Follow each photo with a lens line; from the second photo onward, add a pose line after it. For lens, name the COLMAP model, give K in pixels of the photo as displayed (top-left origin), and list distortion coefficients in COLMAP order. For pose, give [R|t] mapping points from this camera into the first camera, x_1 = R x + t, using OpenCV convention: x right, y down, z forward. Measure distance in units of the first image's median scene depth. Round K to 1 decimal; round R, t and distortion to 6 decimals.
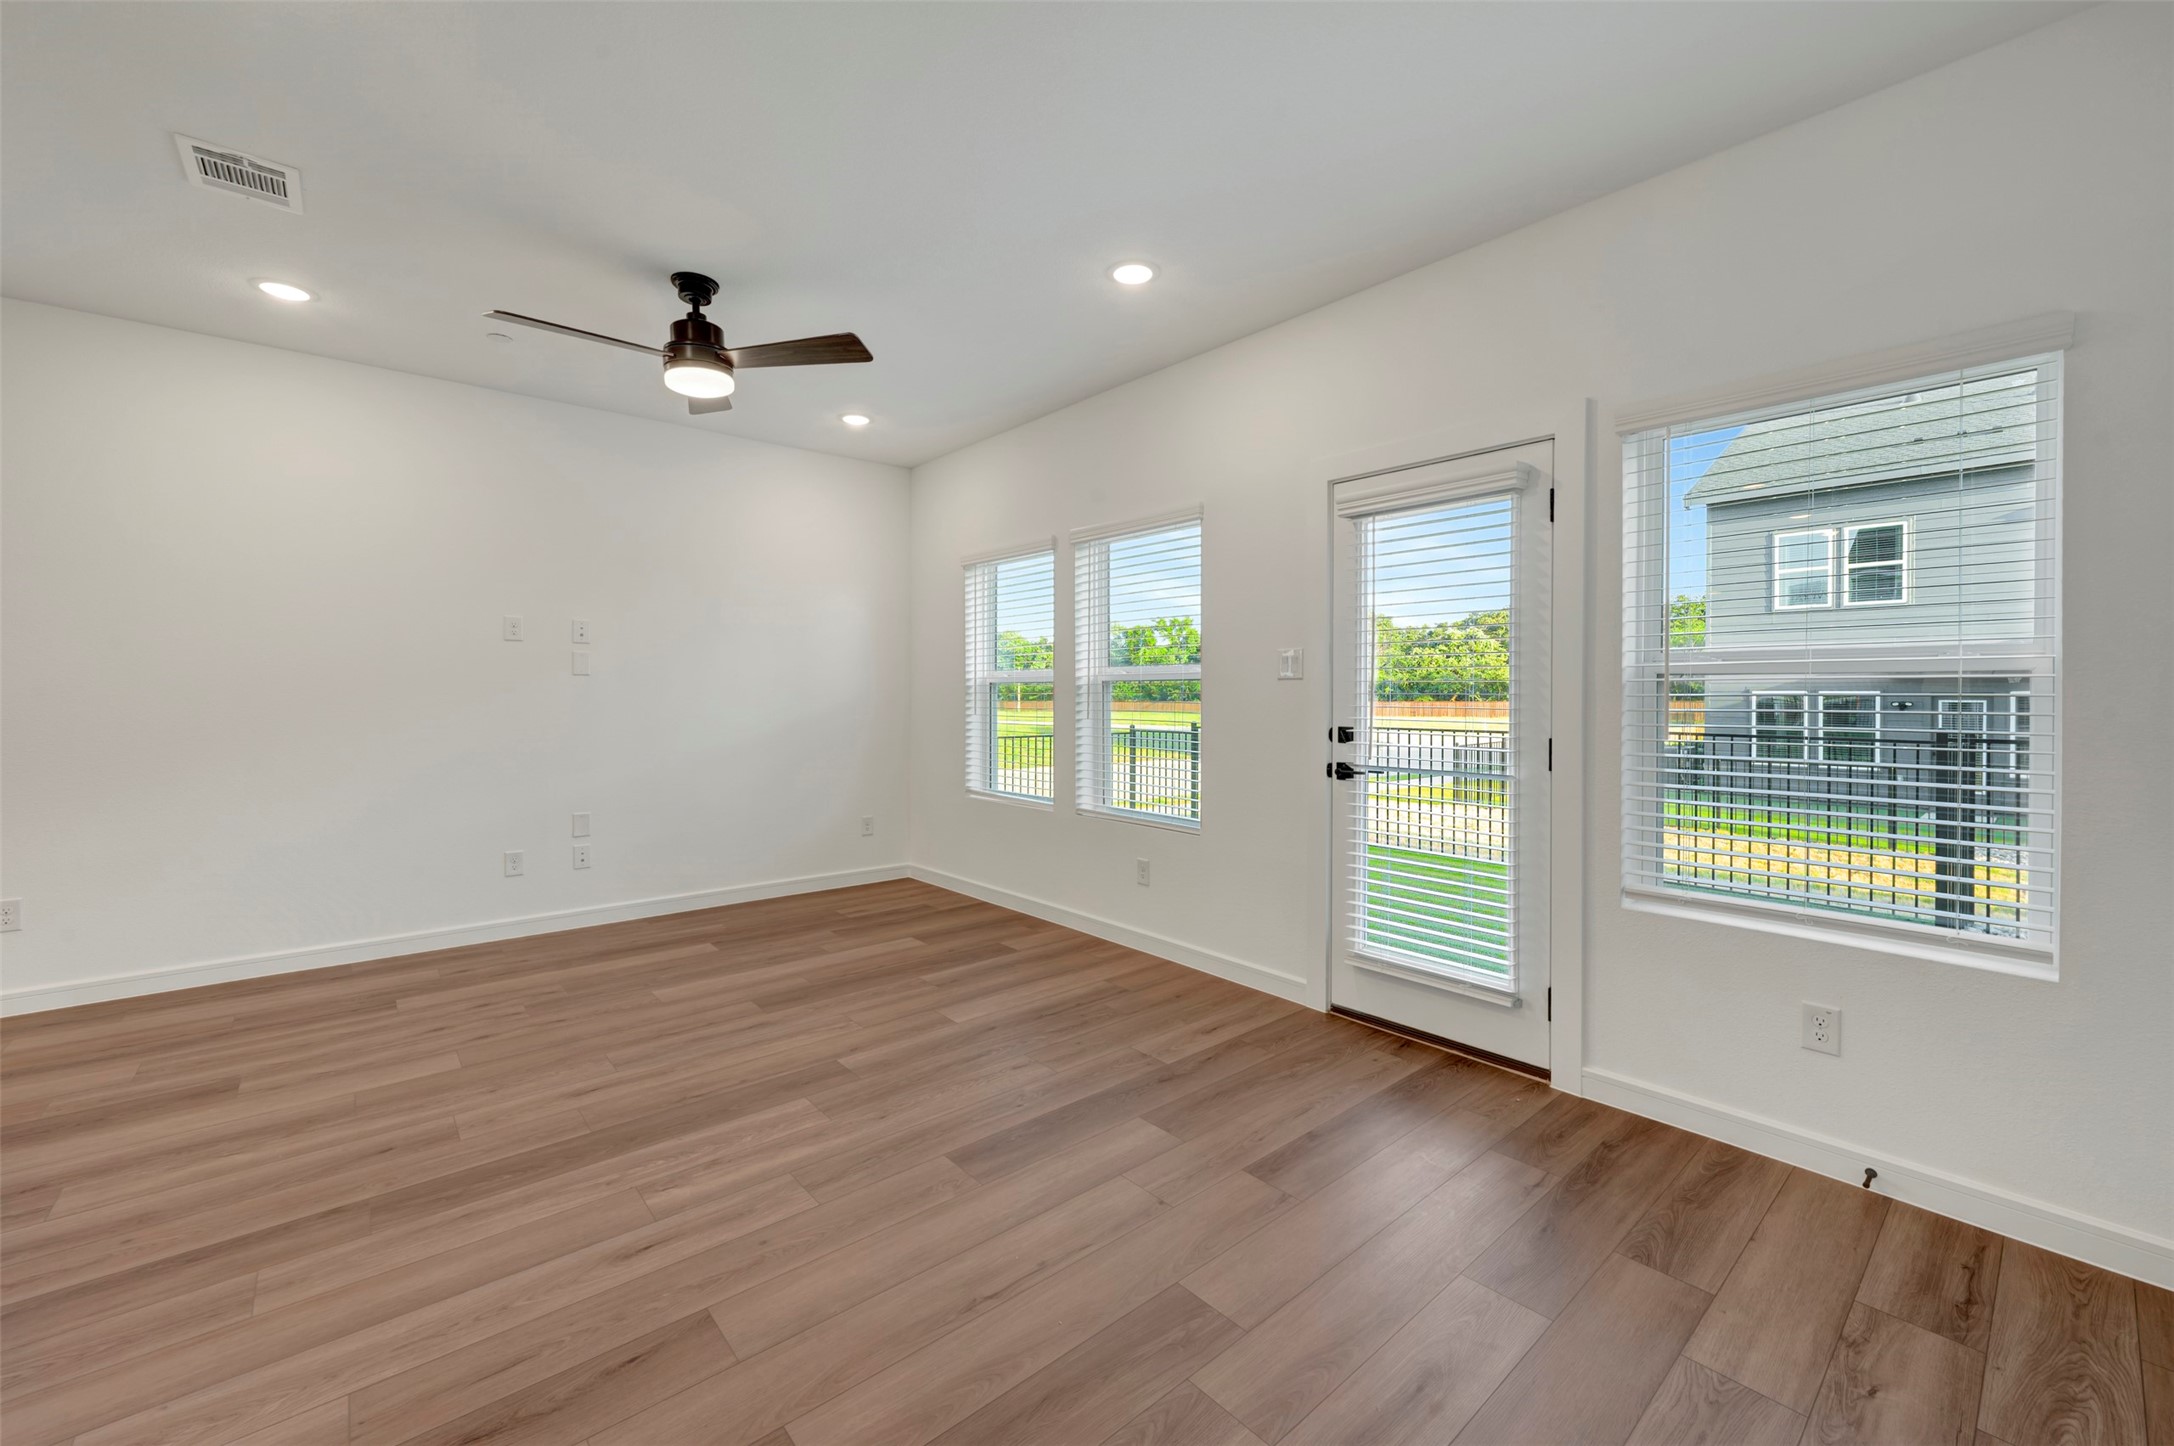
lens RADIAL K [[871.5, 0, 1094.4], [0, 871.5, 702.9], [0, 0, 1]] dist [-0.000258, 0.000419]
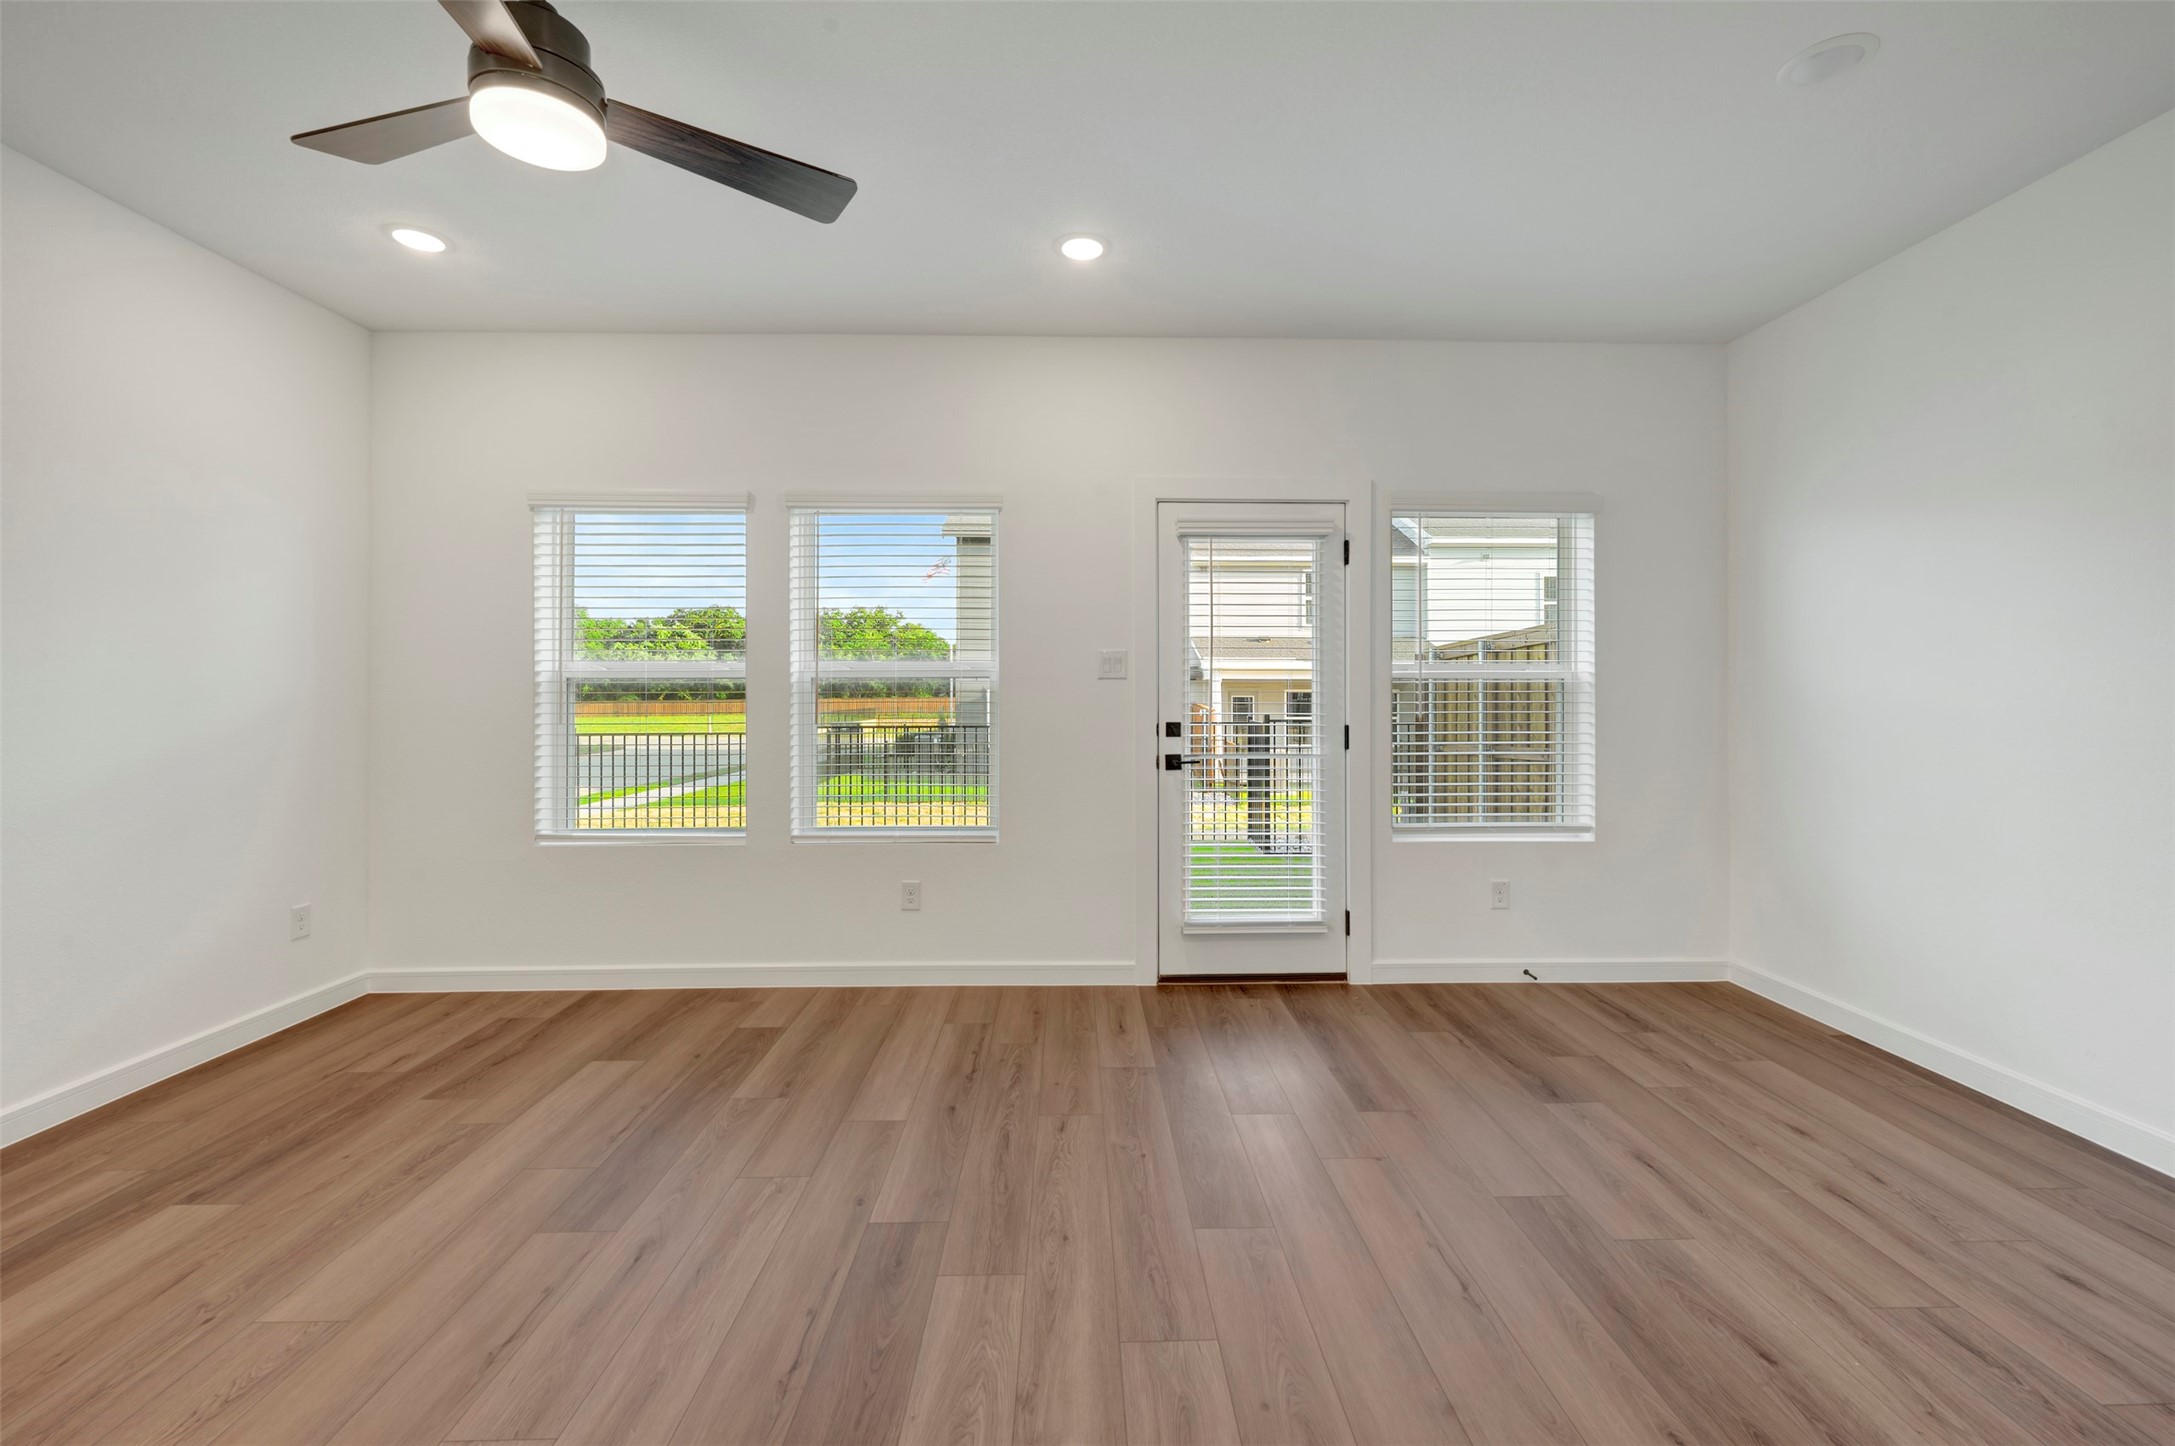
lens RADIAL K [[871.9, 0, 1098.2], [0, 871.9, 695.6], [0, 0, 1]] dist [-0.000258, 0.000419]
pose [[0.634766, -0.005432, 0.772685, -0.646461], [0.010658, 0.999942, -0.001726, -0.005927], [-0.772631, 0.009331, 0.634787, 0.375306]]
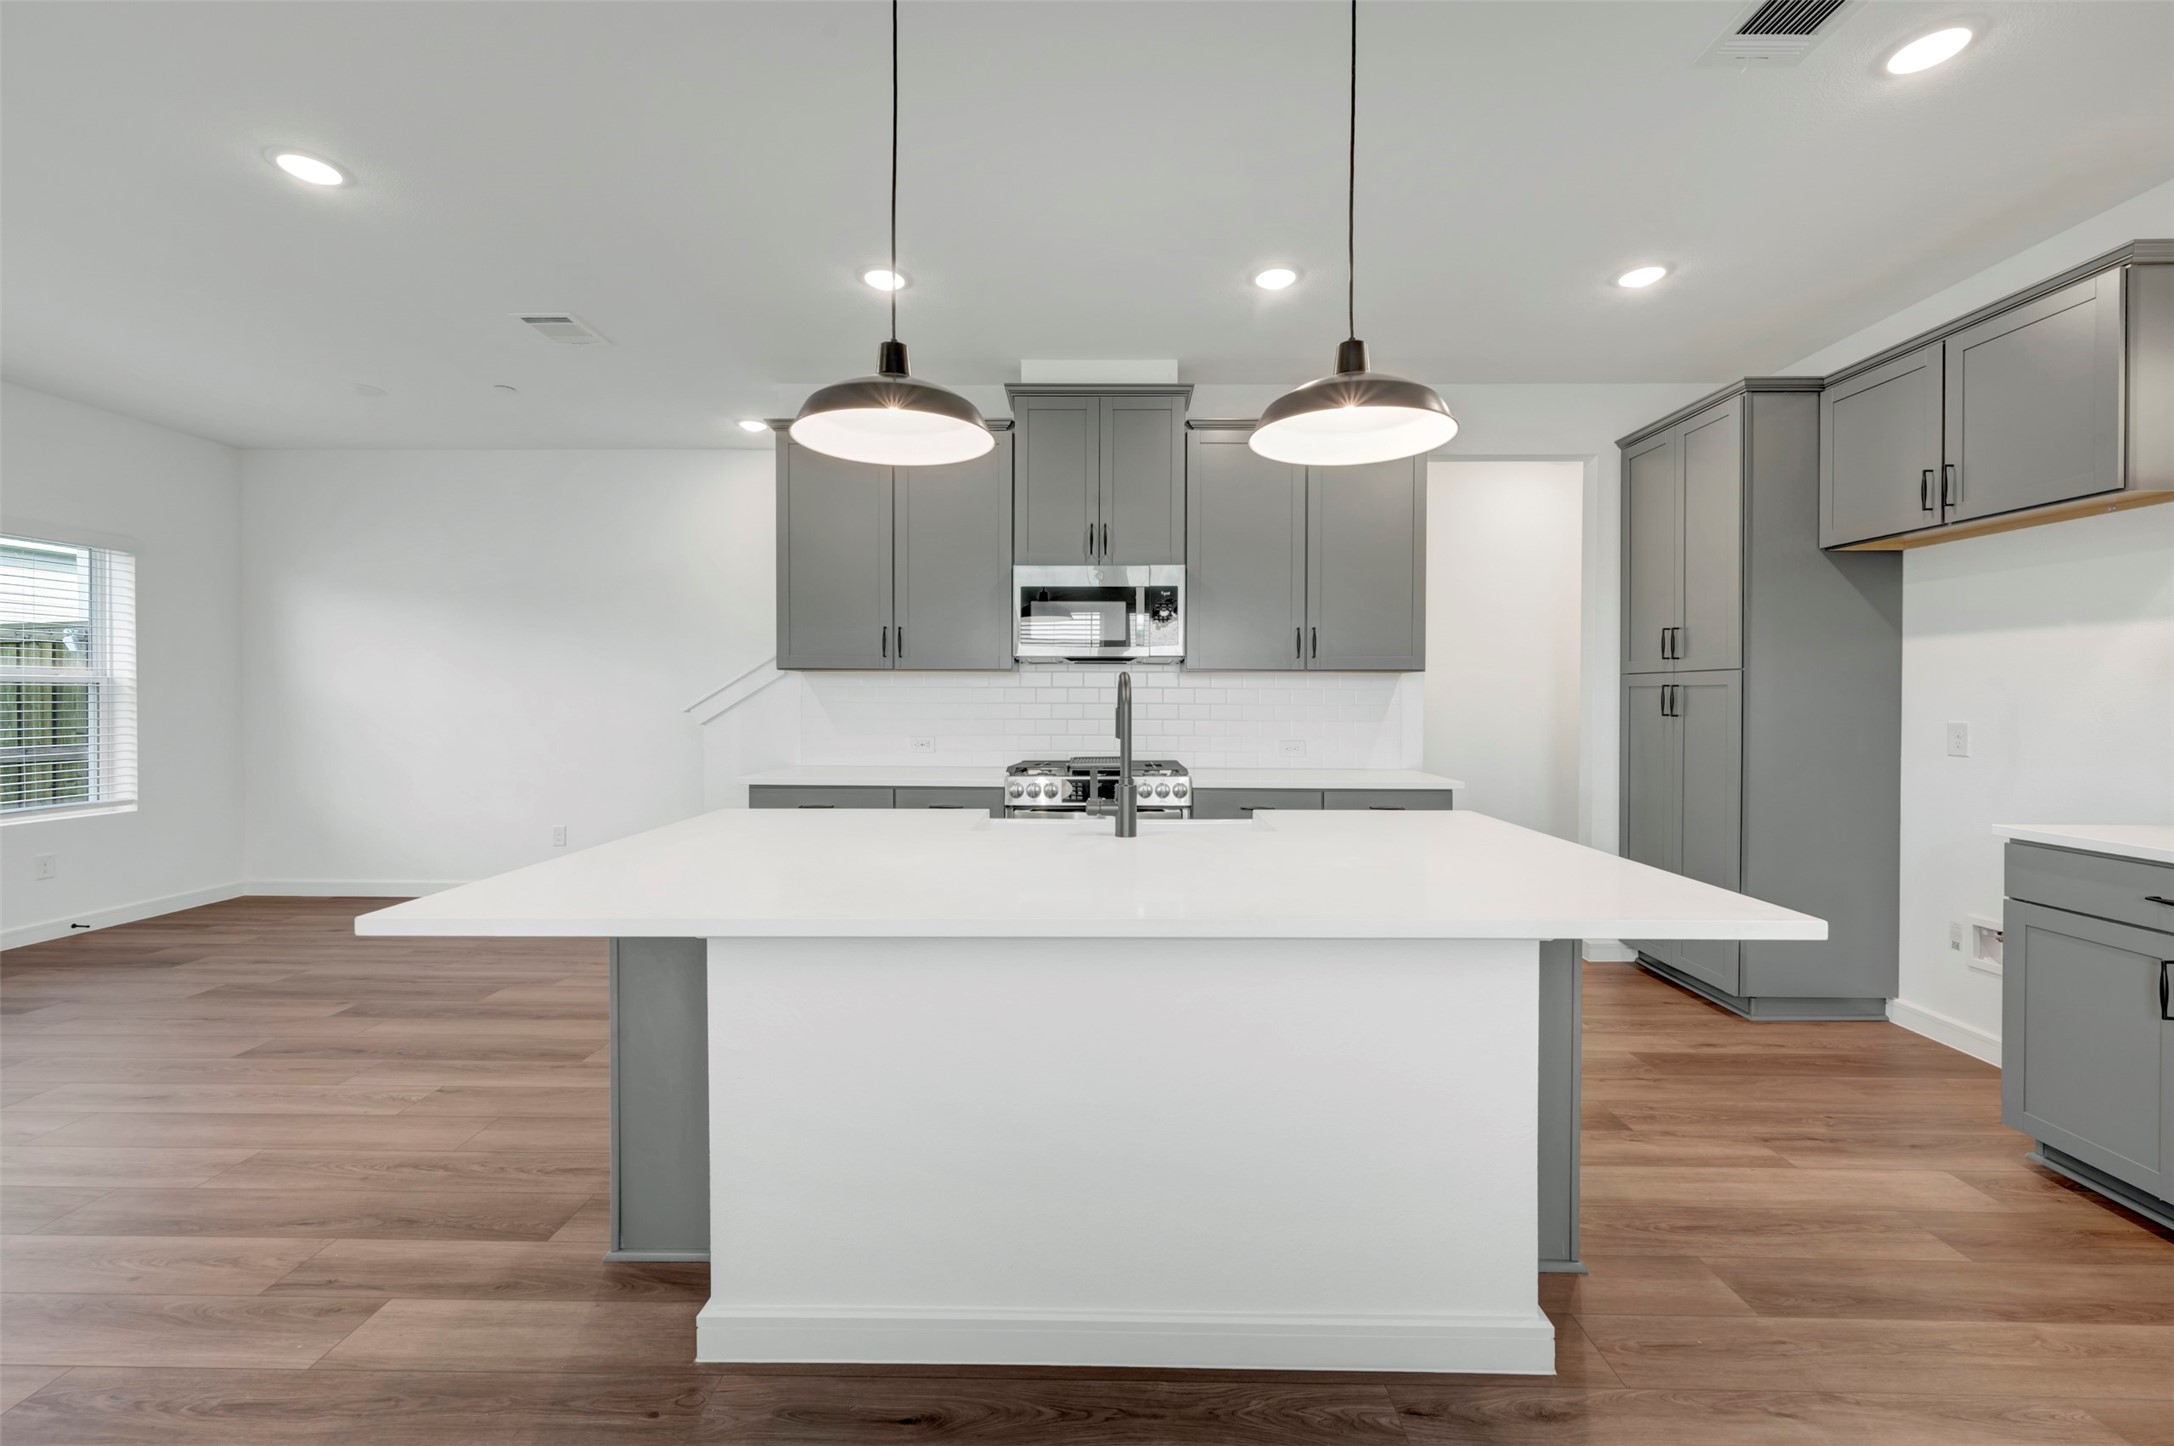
lens RADIAL K [[871.5, 0, 1101.3], [0, 871.5, 702.7], [0, 0, 1]] dist [-0.000258, 0.000419]
pose [[-0.743202, -0.011374, 0.668970, -1.536477], [0.003590, 0.999773, 0.020986, -0.015440], [-0.669057, 0.017998, -0.742993, 0.603131]]
